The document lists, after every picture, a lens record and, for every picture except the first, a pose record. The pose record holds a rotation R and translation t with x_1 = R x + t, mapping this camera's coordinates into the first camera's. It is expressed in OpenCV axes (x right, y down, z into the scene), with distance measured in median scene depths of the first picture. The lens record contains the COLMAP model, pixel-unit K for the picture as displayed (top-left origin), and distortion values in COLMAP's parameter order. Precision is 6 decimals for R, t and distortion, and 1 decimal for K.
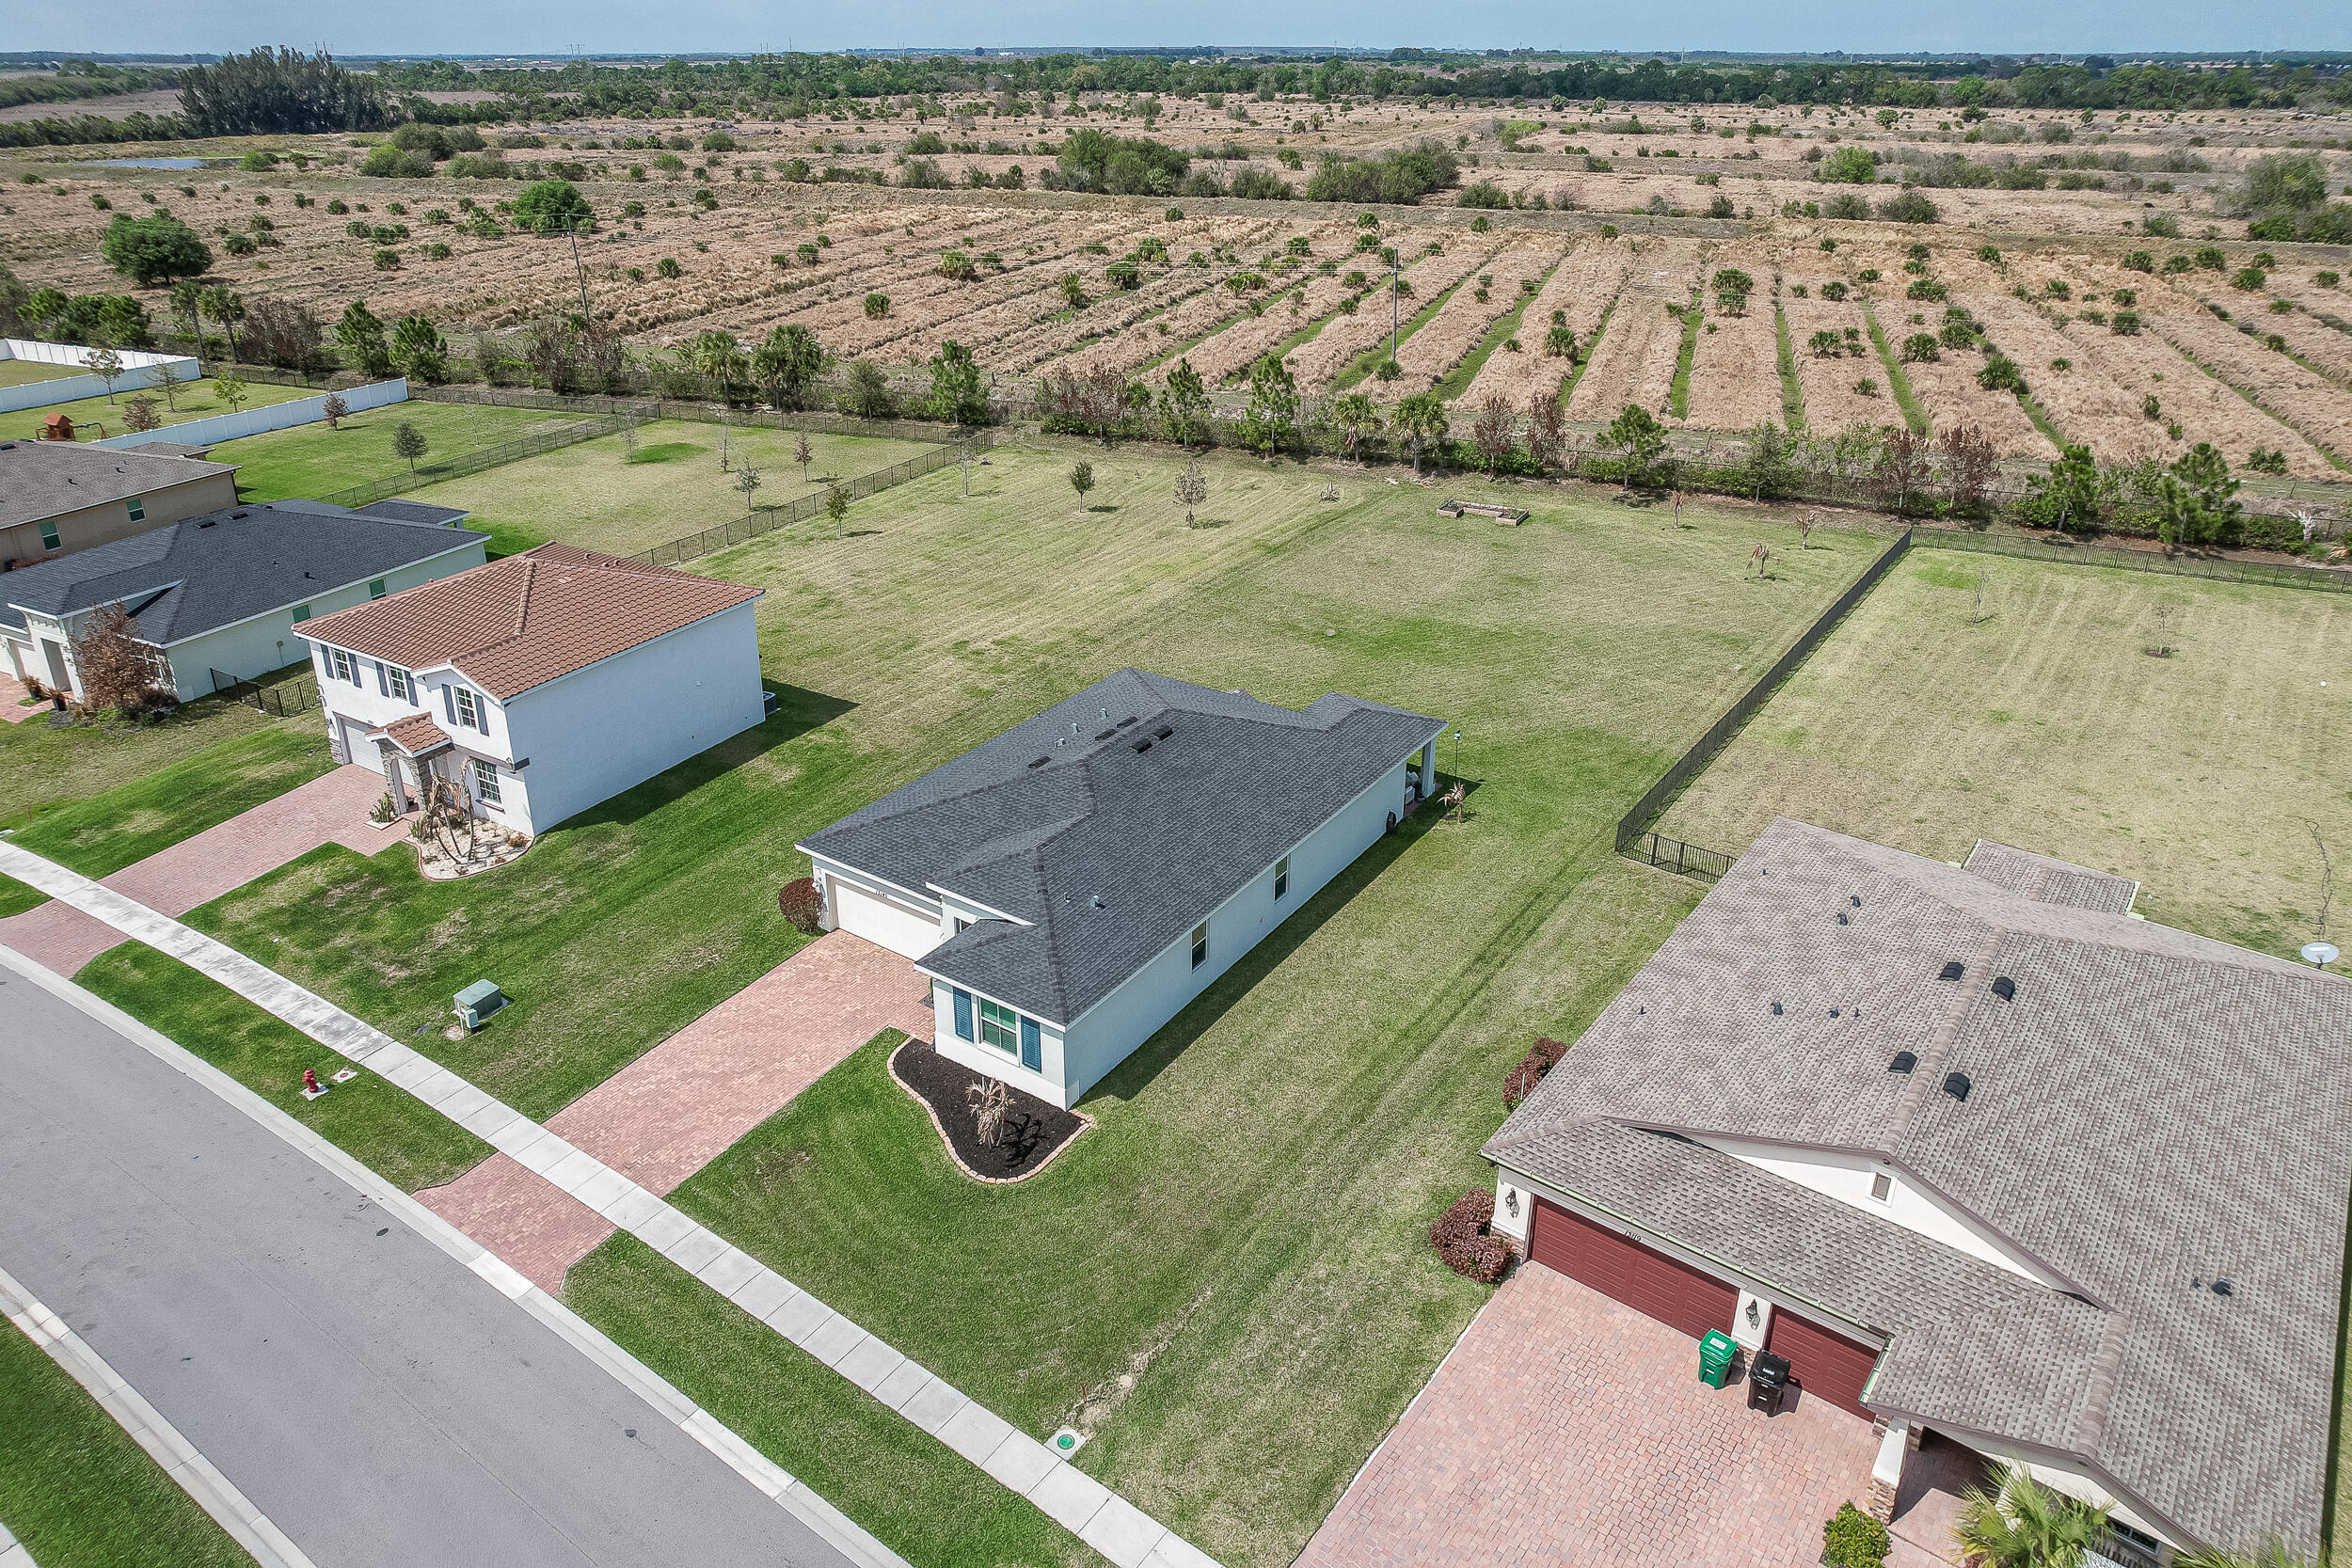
lens RADIAL K [[1485.1, 0, 1176.0], [0, 1485.1, 784.0], [0, 0, 1]] dist [-0.078785, 0.059441]
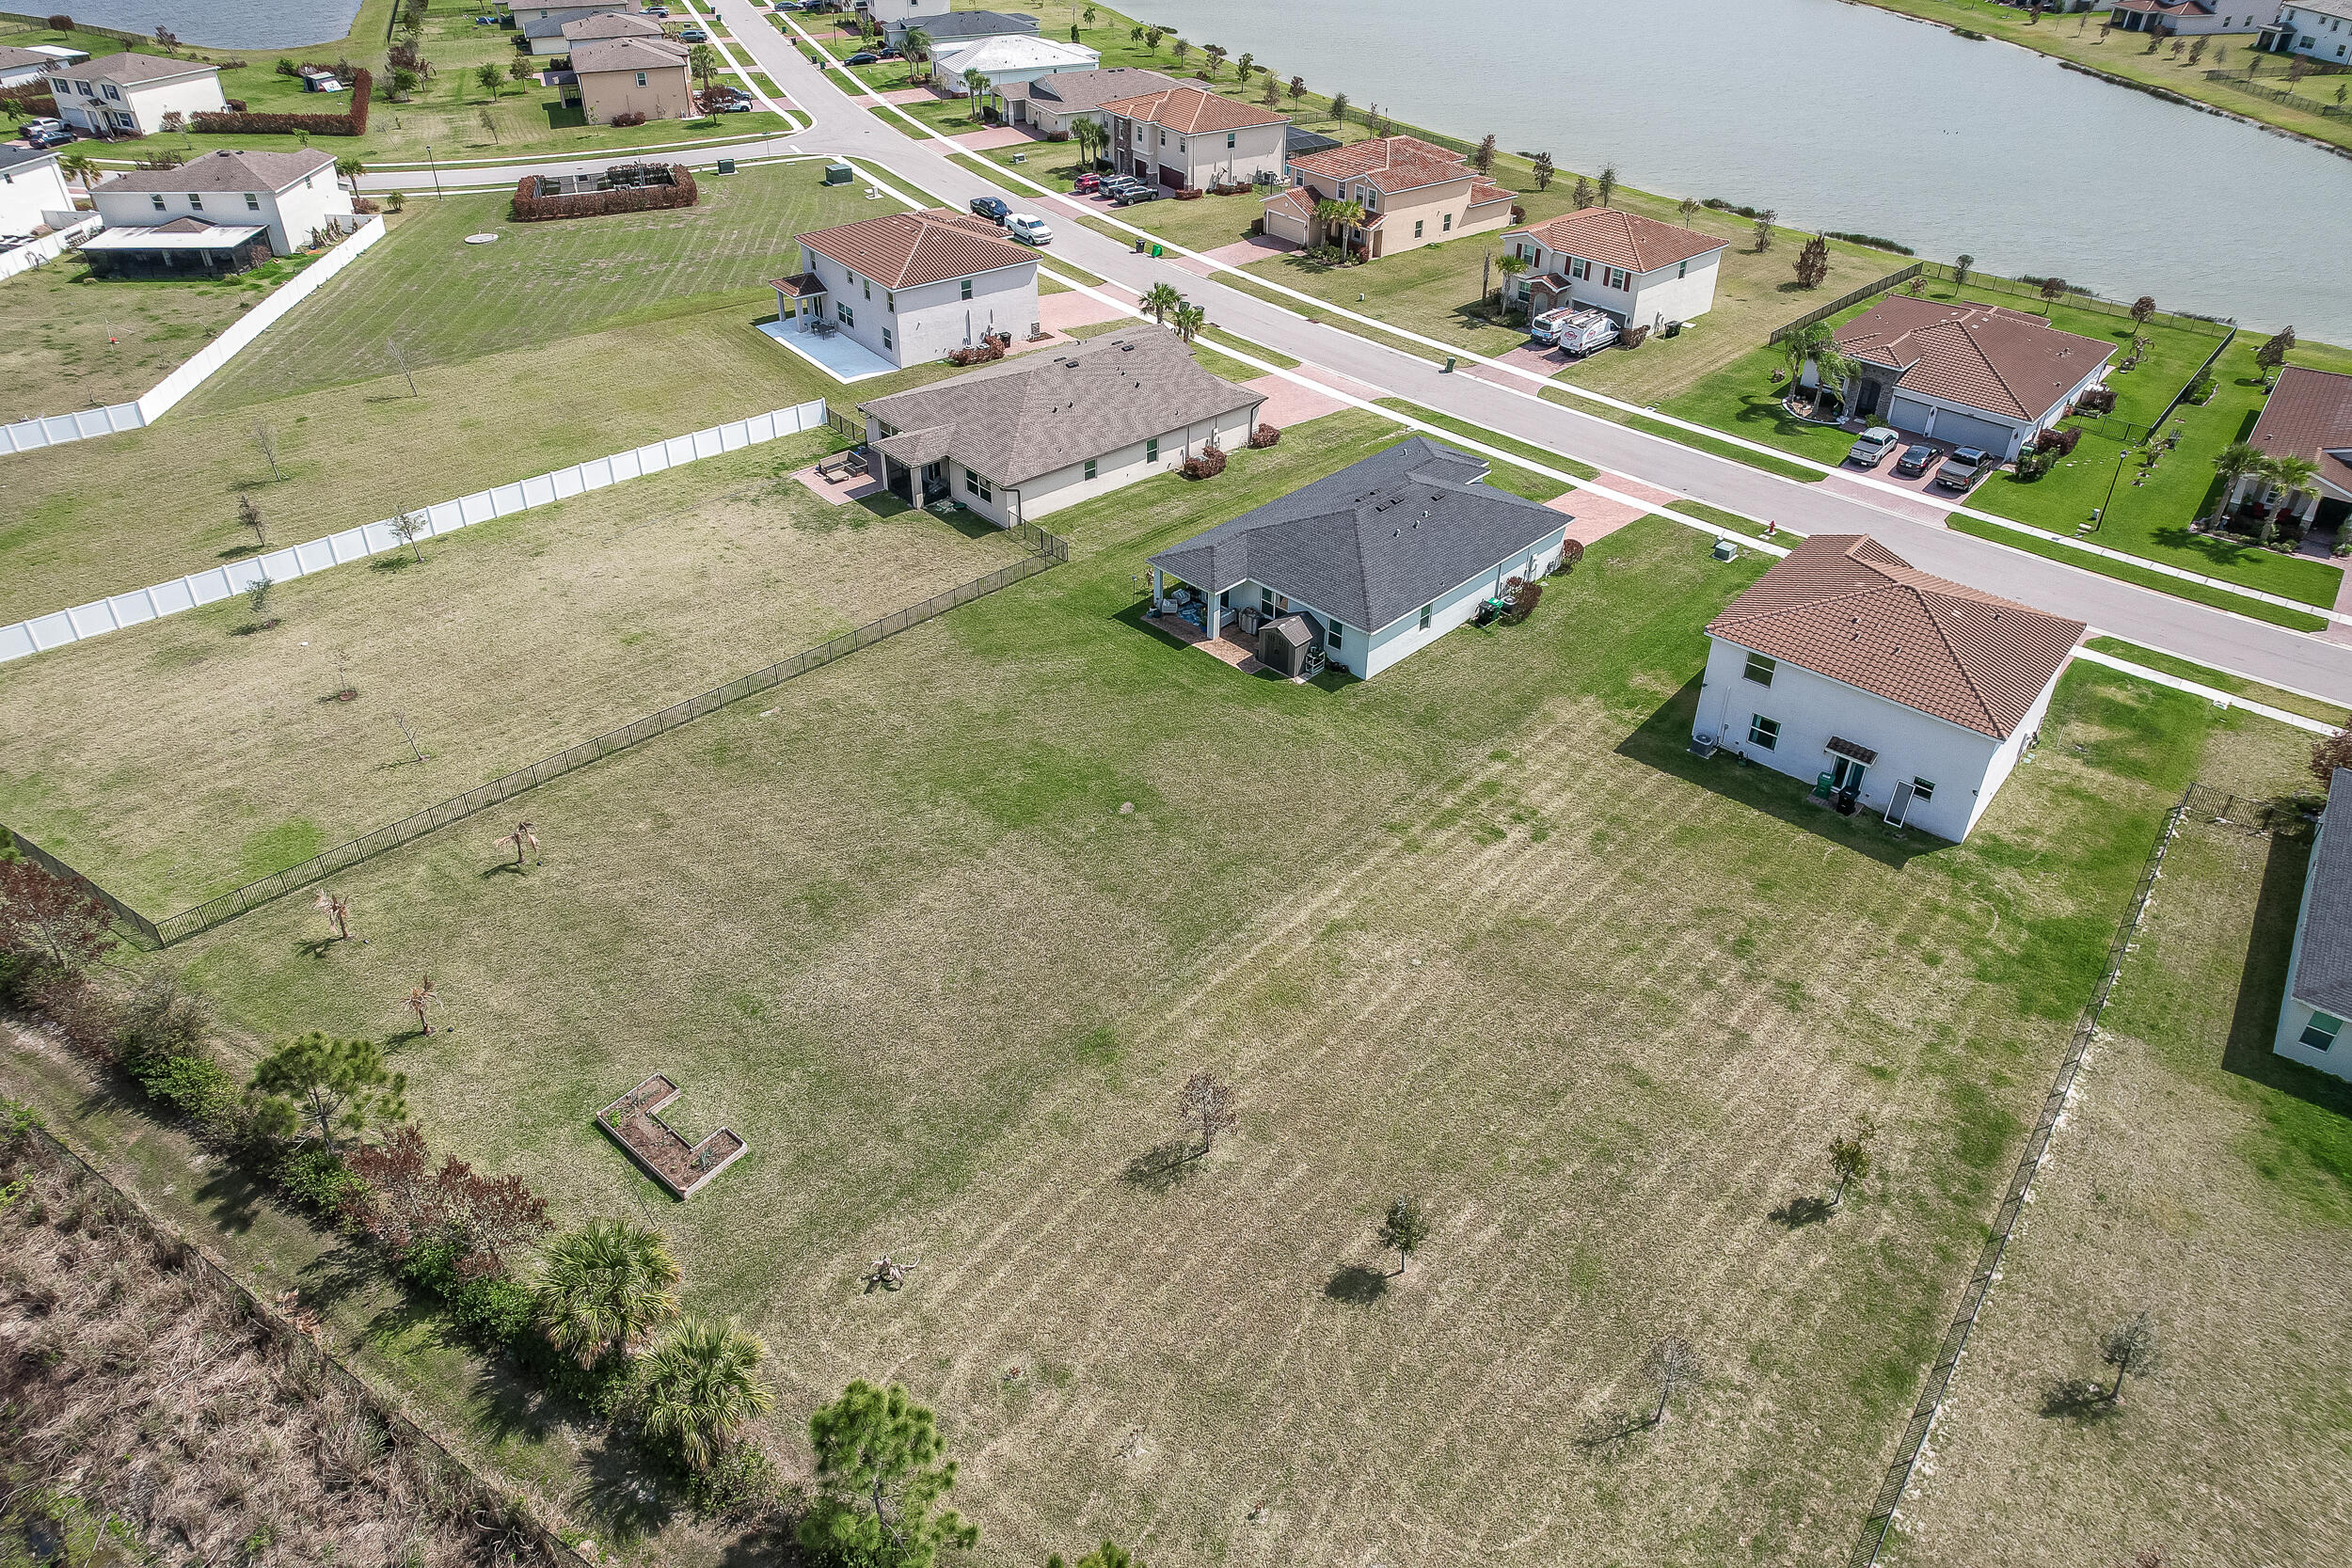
lens RADIAL K [[1467.9, 0, 1167.6], [0, 1467.9, 775.1], [0, 0, 1]] dist [-0.078650, 0.060231]
pose [[-0.981655, -0.113125, 0.153481, -0.042975], [0.084924, 0.461295, 0.883173, -0.717490], [-0.170709, 0.880006, -0.443225, 1.100377]]
